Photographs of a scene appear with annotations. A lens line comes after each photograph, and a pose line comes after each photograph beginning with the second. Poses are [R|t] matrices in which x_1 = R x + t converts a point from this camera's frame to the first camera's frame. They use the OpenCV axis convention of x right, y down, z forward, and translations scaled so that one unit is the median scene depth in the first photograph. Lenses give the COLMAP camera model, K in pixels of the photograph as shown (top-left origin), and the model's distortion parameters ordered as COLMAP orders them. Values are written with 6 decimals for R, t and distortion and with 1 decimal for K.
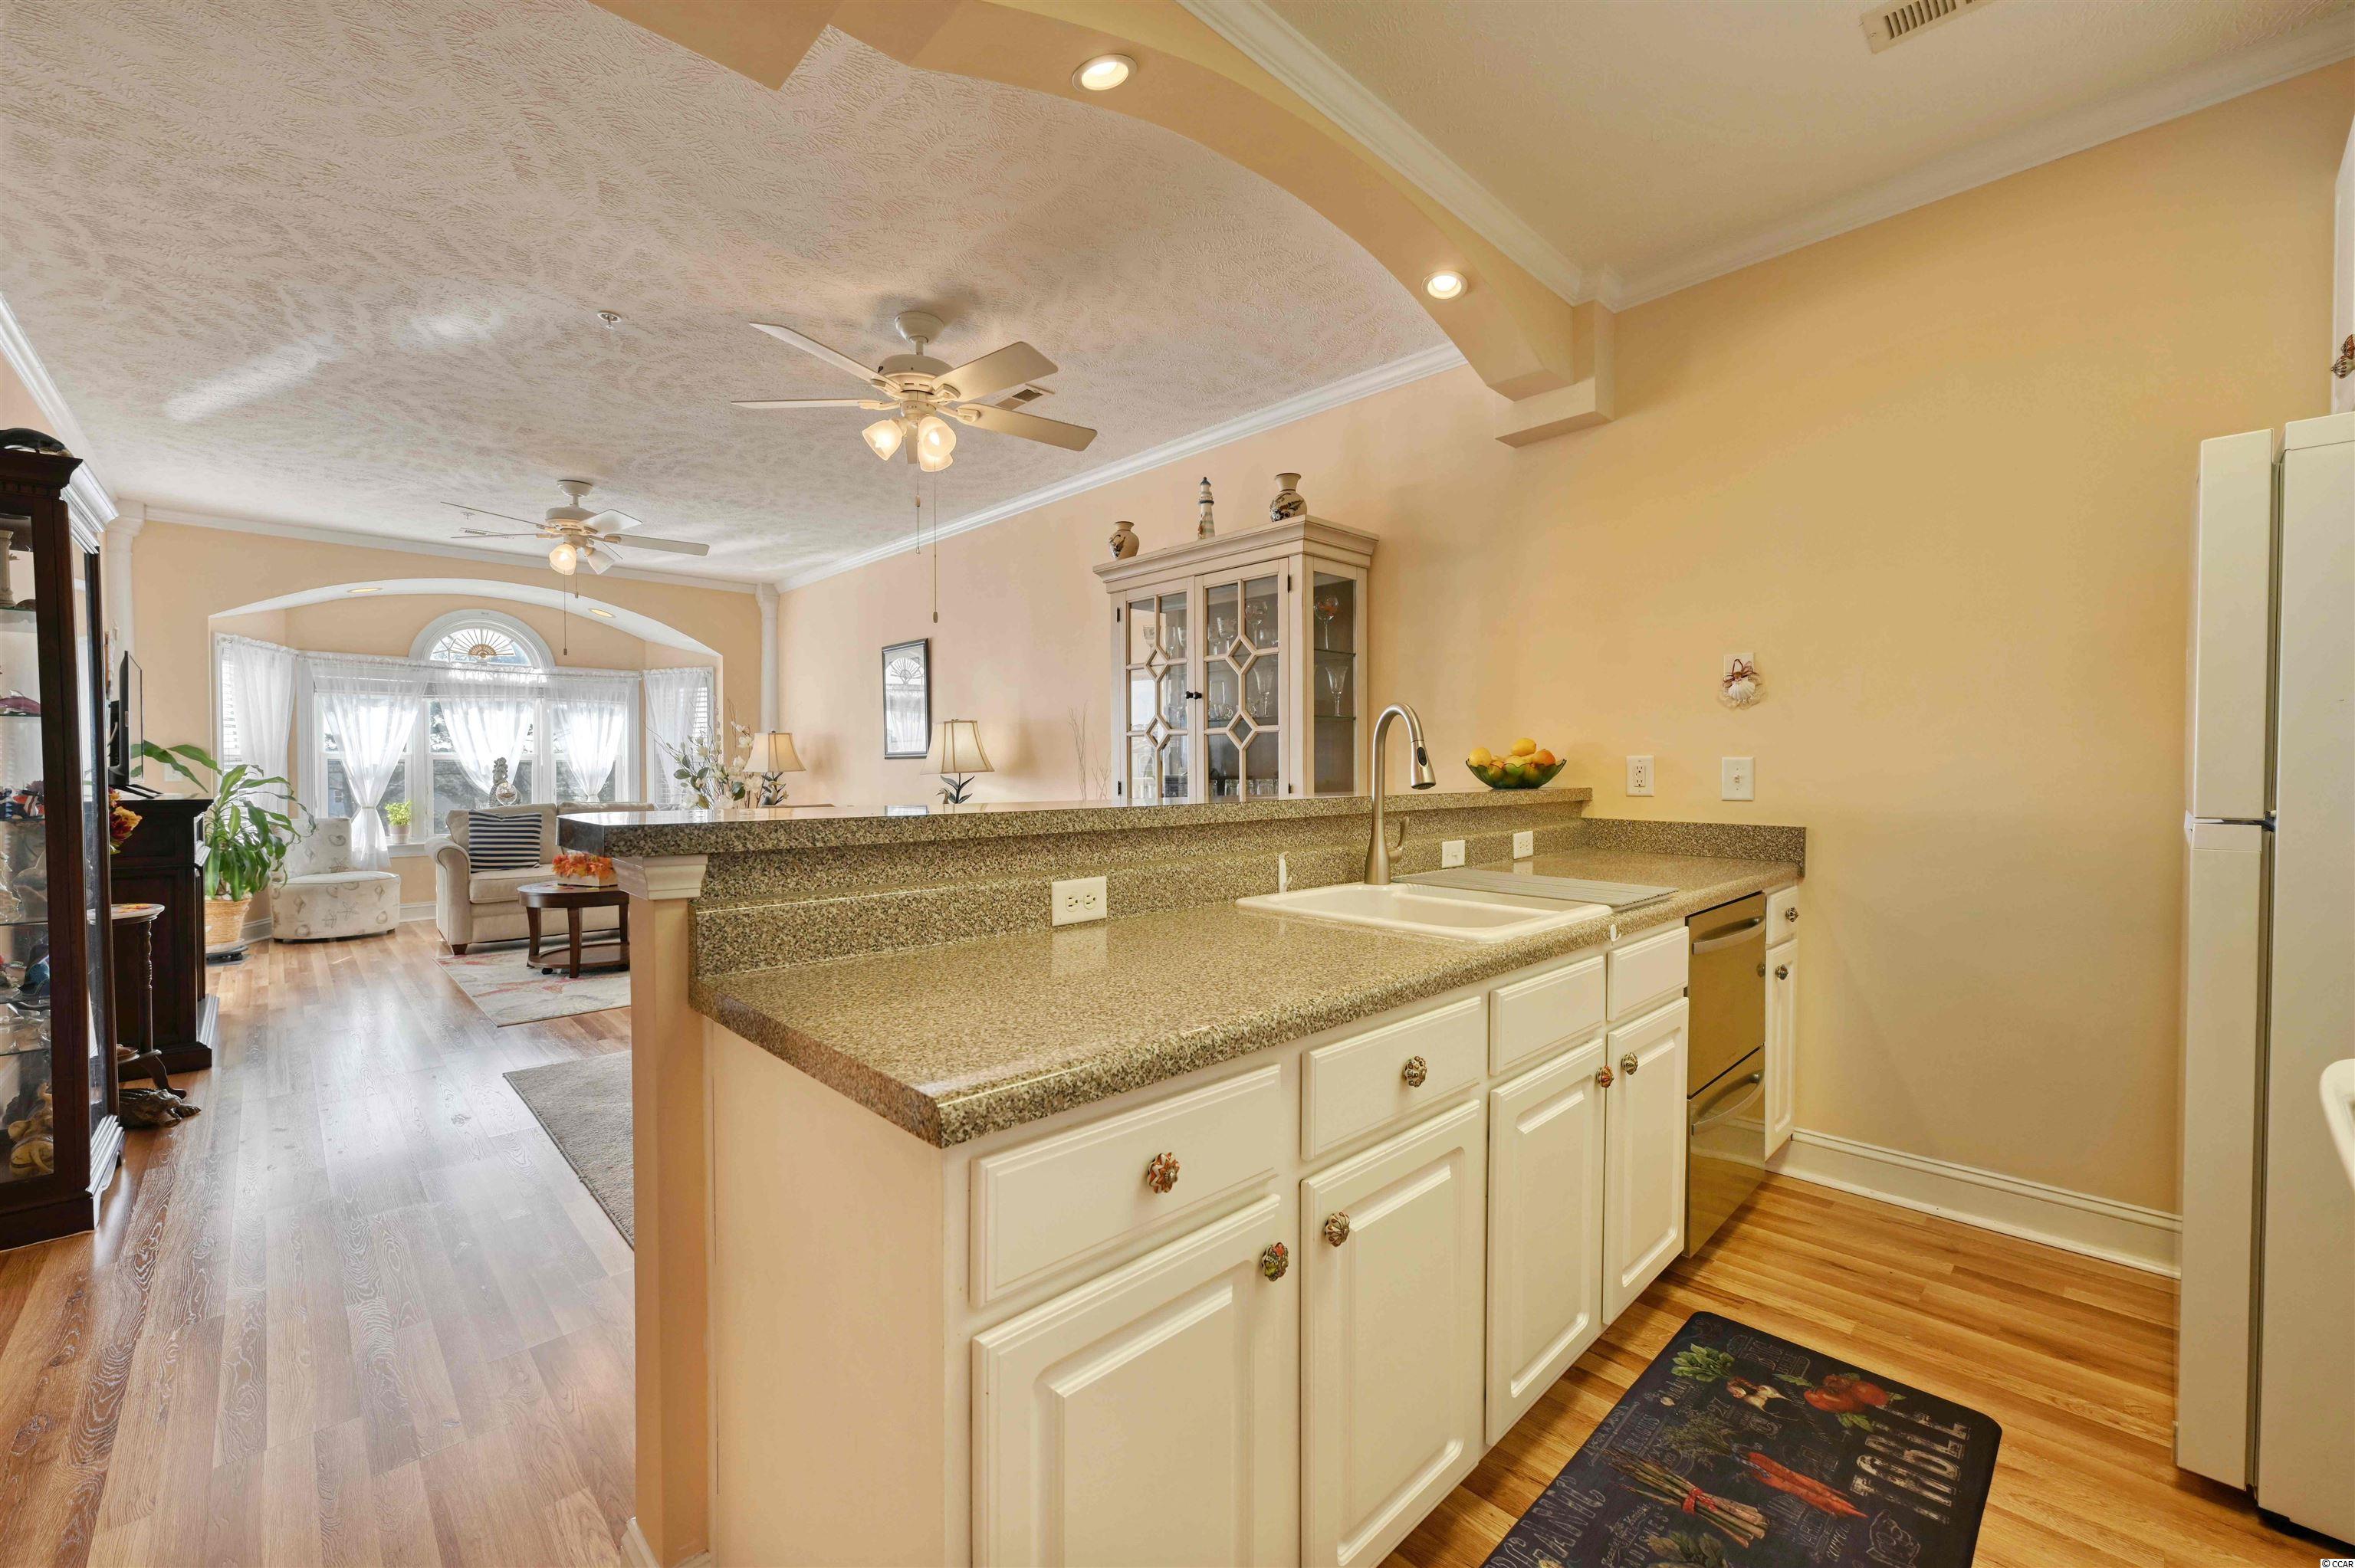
lens RADIAL K [[943.7, 0, 1181.7], [0, 943.7, 788.4], [0, 0, 1]] dist [-0.001591, 0.000369]
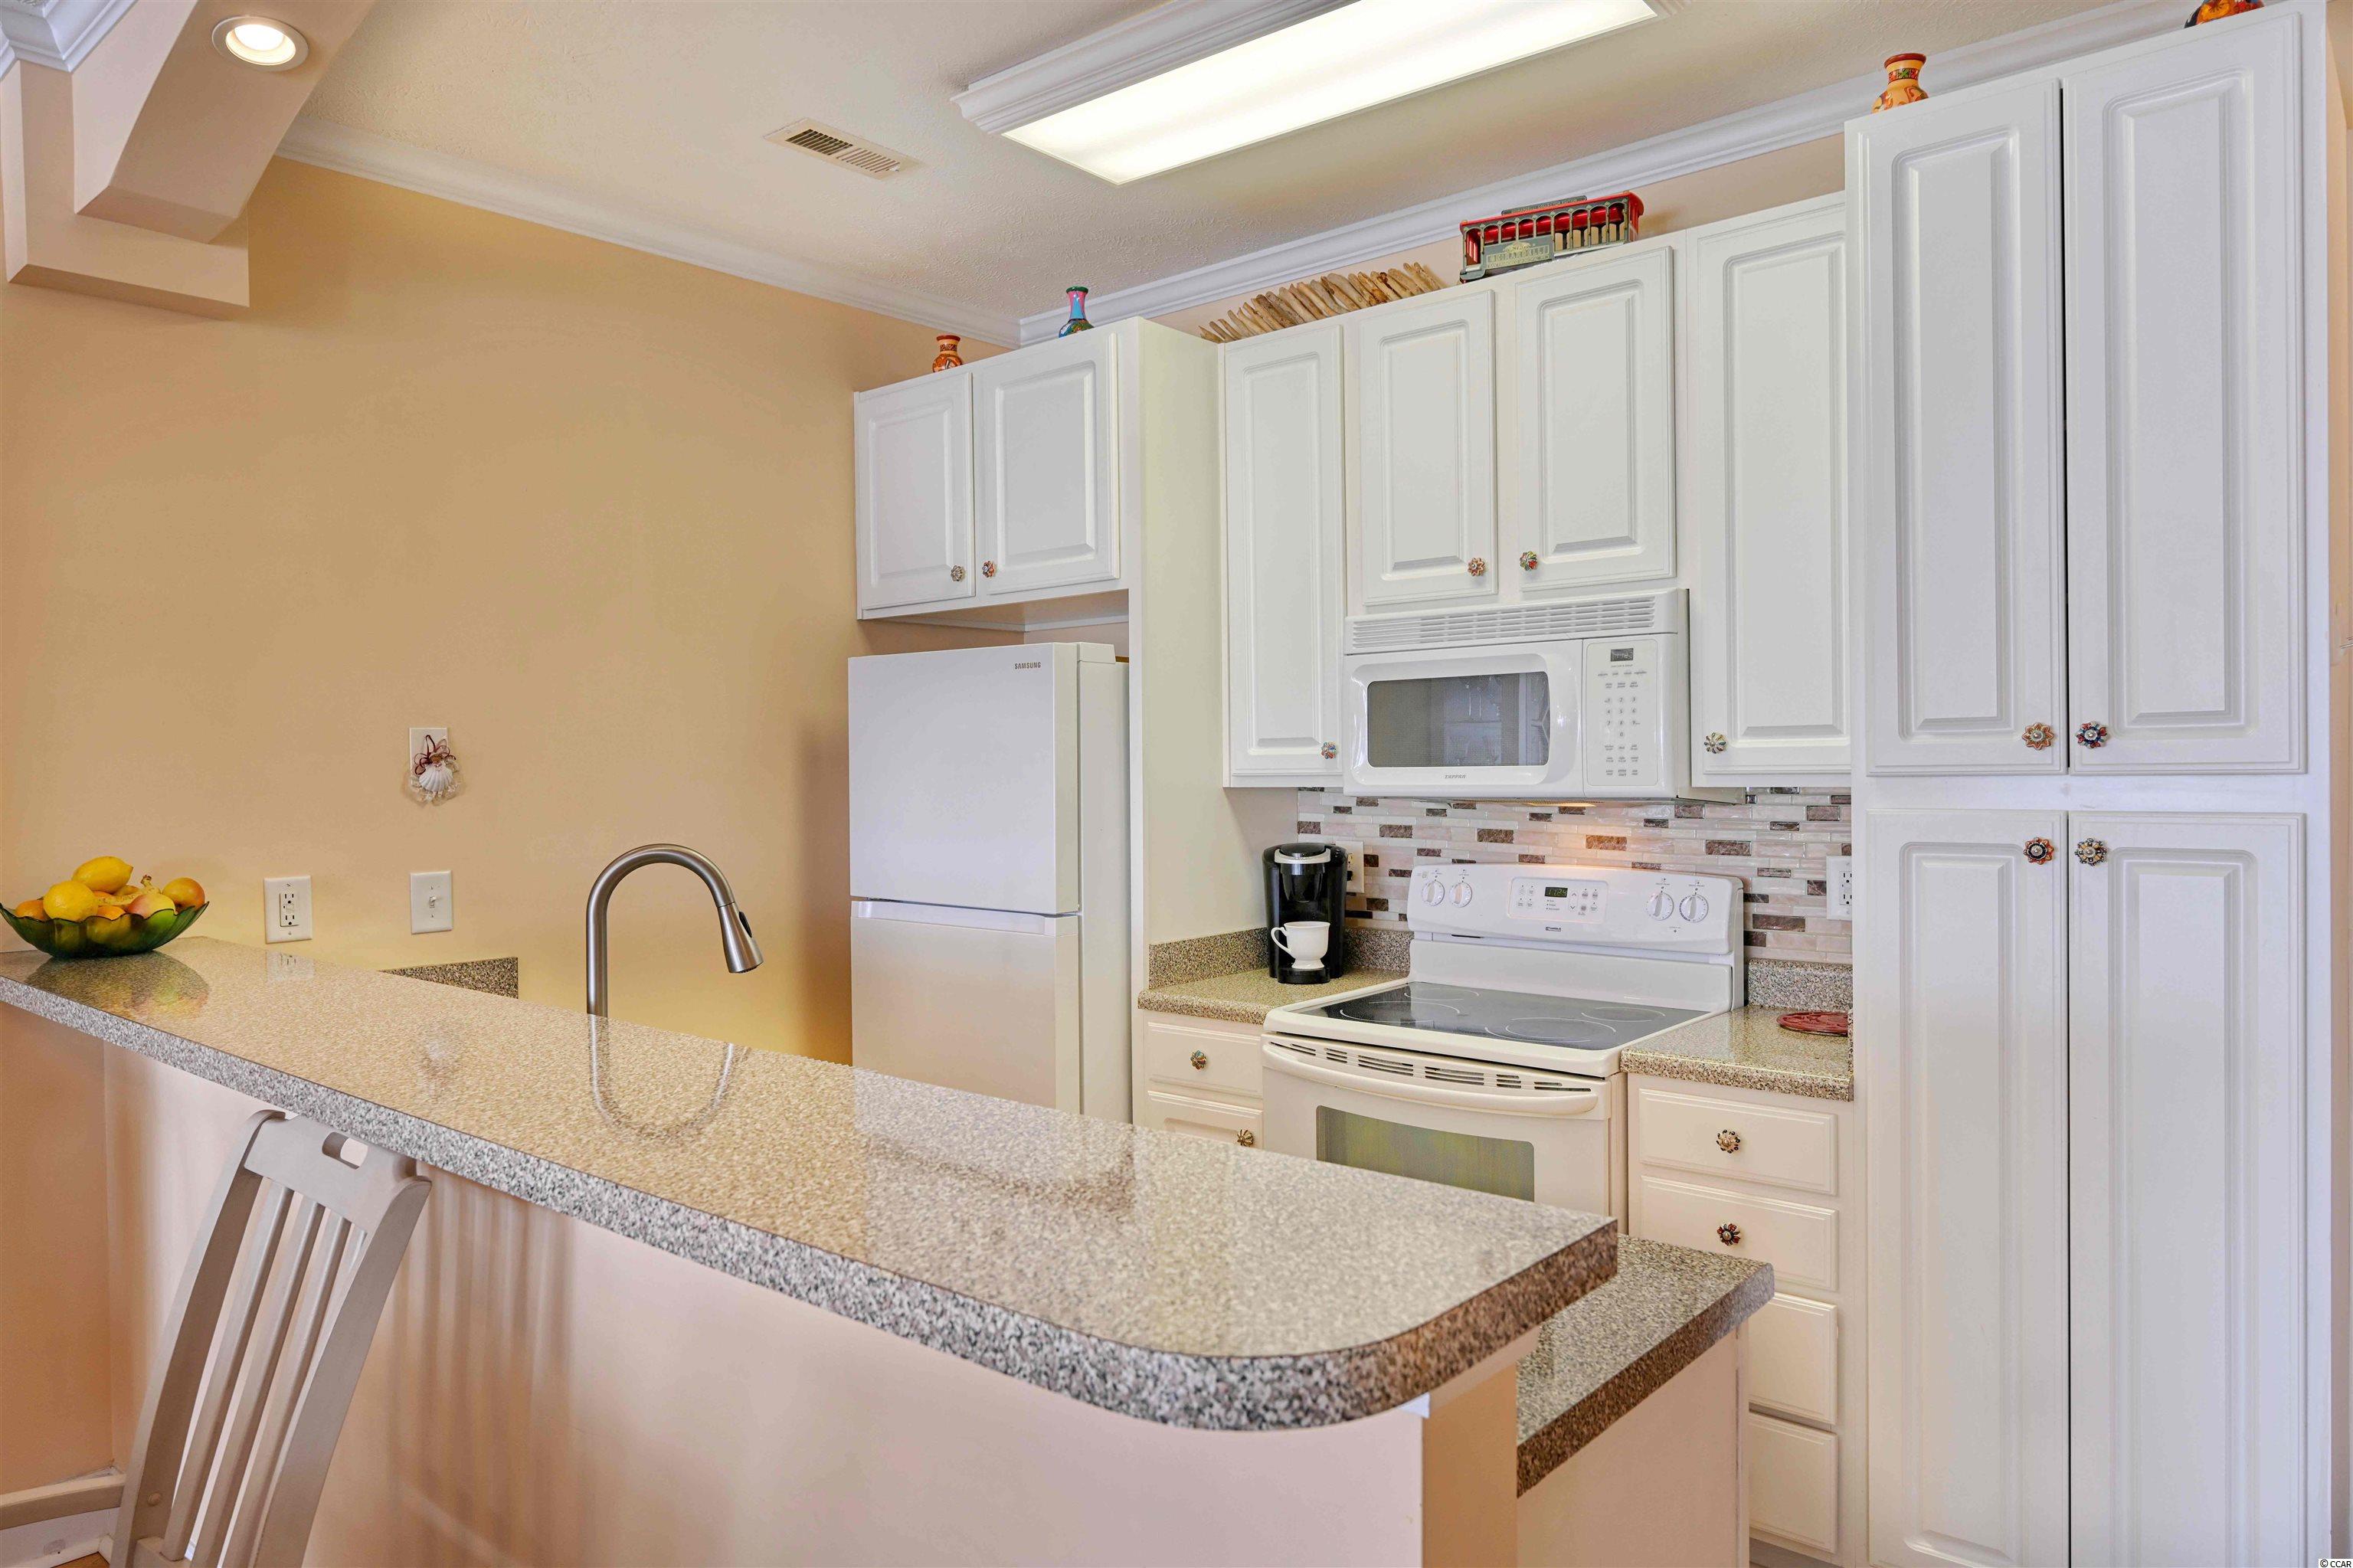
lens RADIAL K [[1506.8, 0, 1182.2], [0, 1506.8, 791.0], [0, 0, 1]] dist [0.006310, -0.008349]
pose [[-0.092605, -0.016764, 0.995562, -0.452473], [0.032076, 0.999289, 0.019810, -0.074244], [-0.995186, 0.033768, -0.092001, 0.403018]]
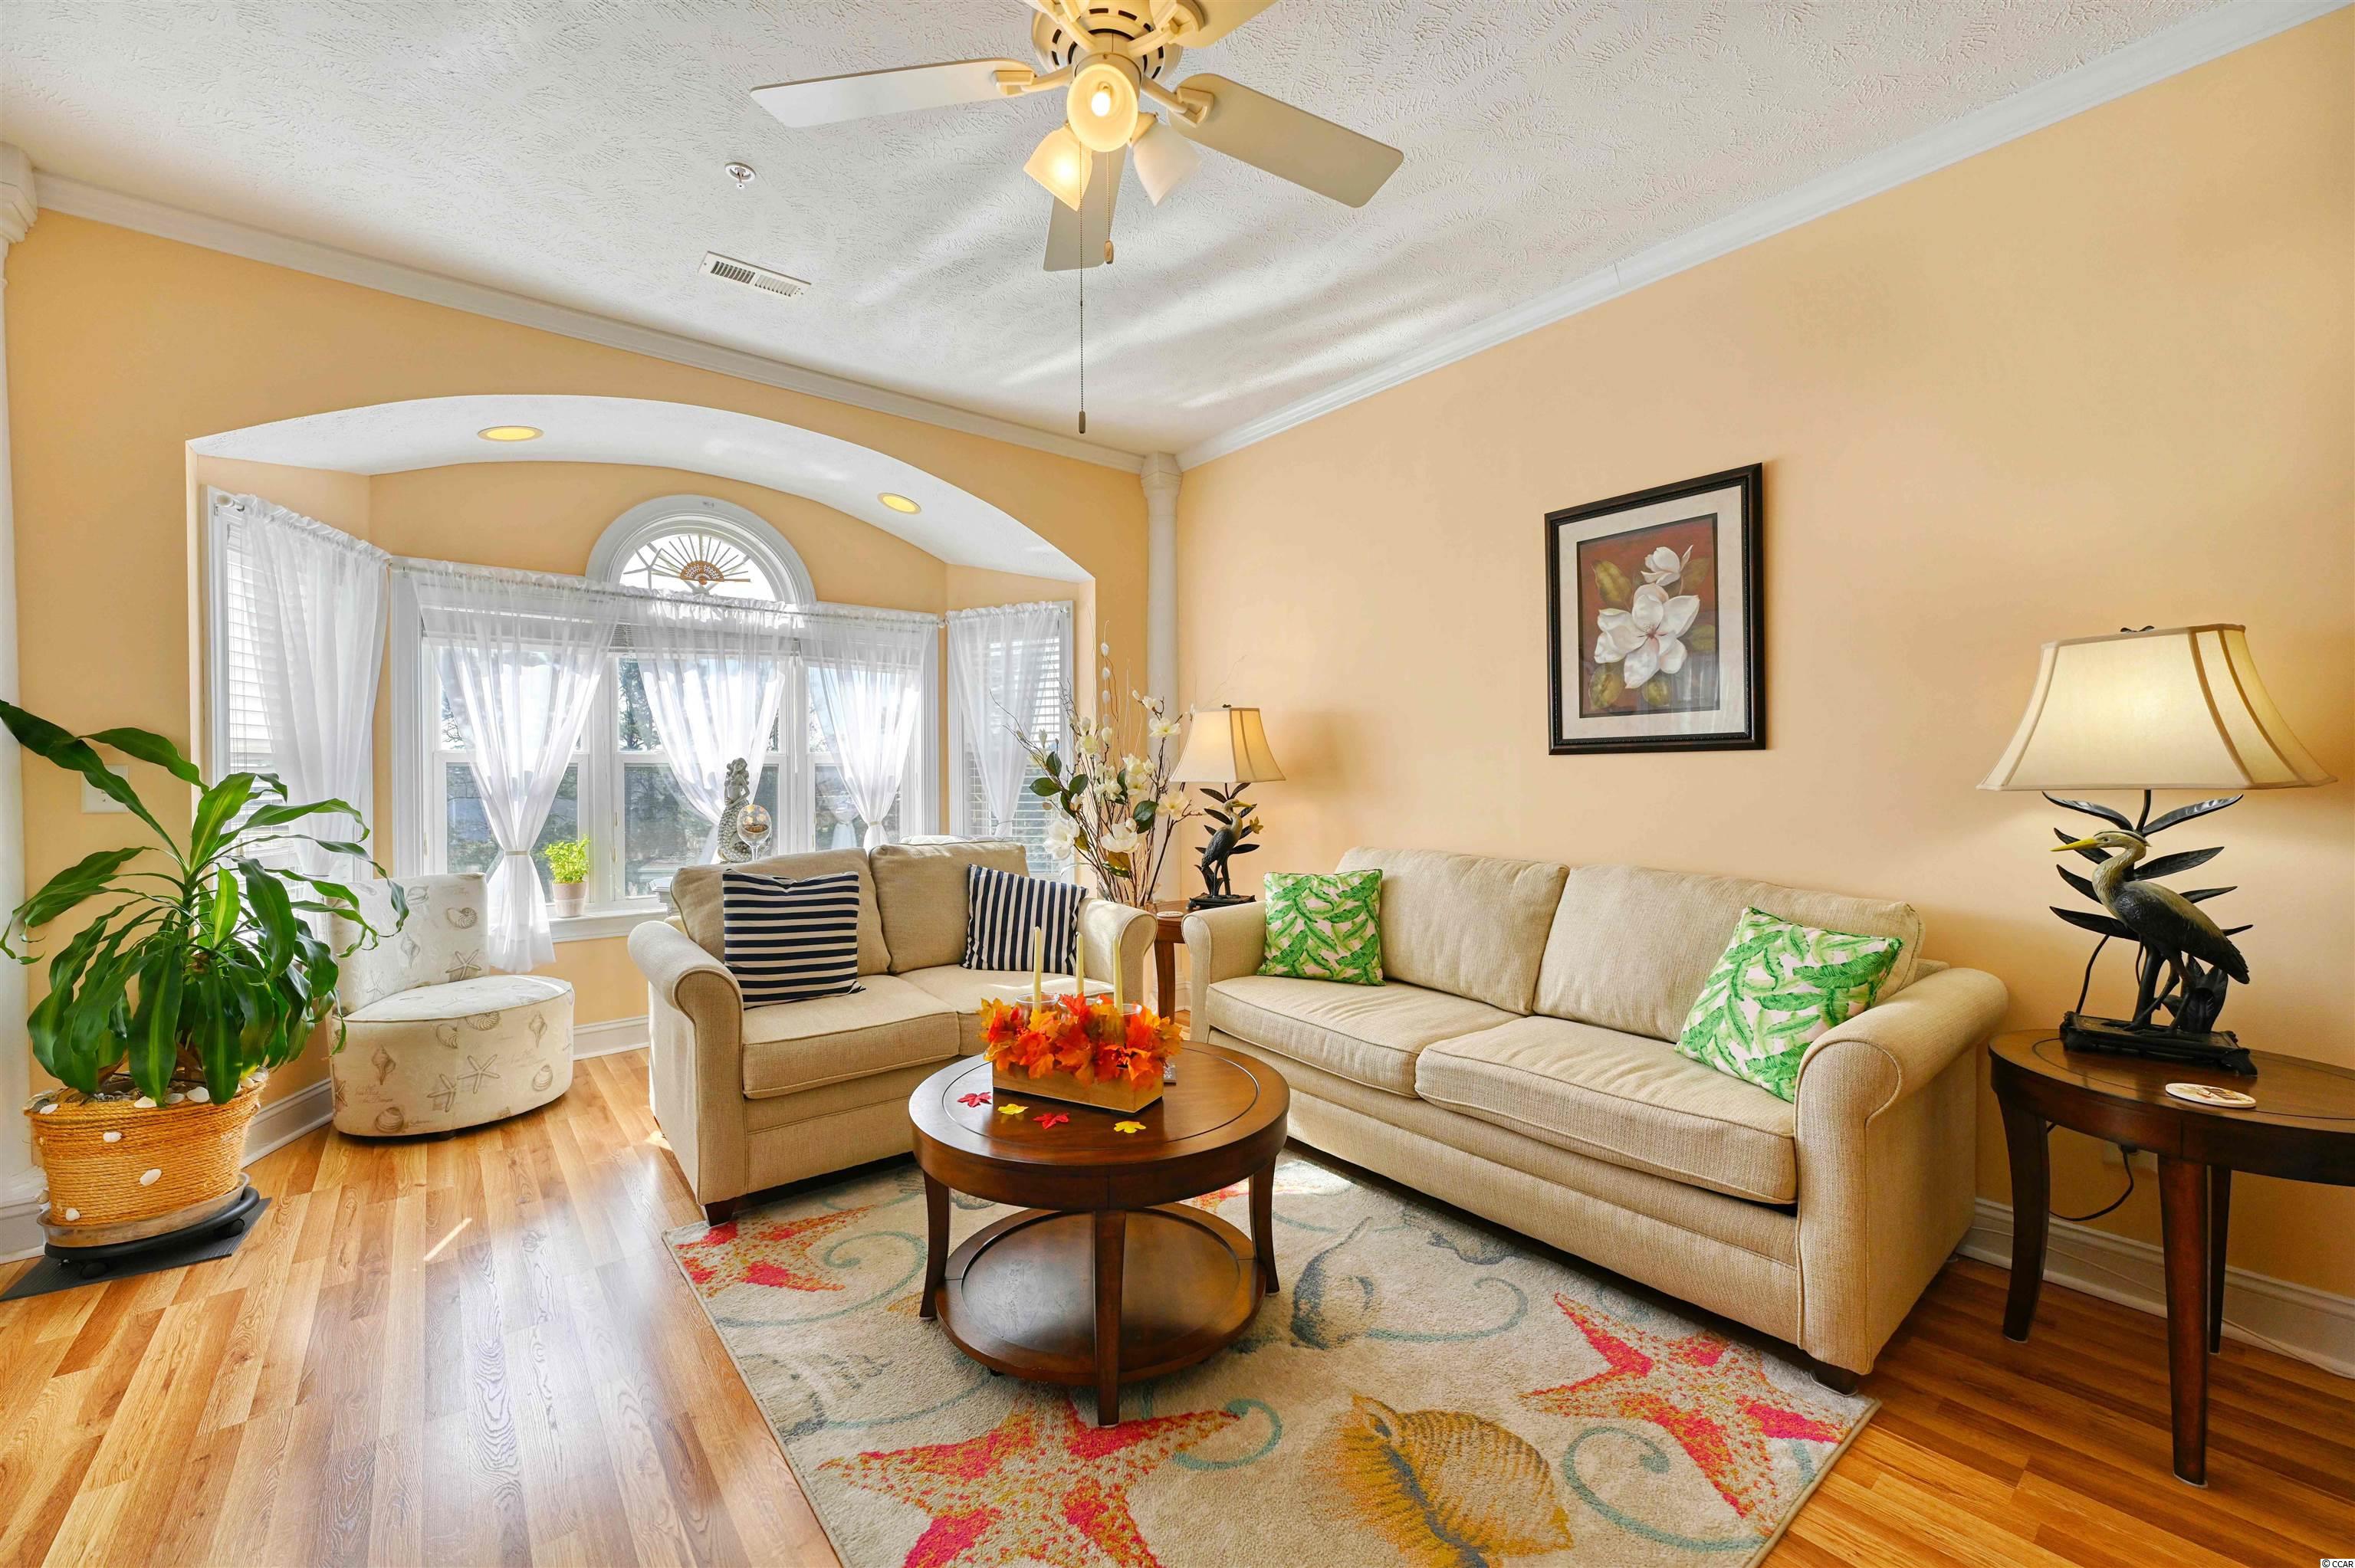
lens RADIAL K [[943.7, 0, 1183.3], [0, 943.7, 788.9], [0, 0, 1]] dist [-0.001591, 0.000369]
pose [[0.995827, -0.003090, -0.091207, -0.805191], [0.002569, 0.999980, -0.005830, -0.021556], [0.091223, 0.005571, 0.995815, 0.924242]]
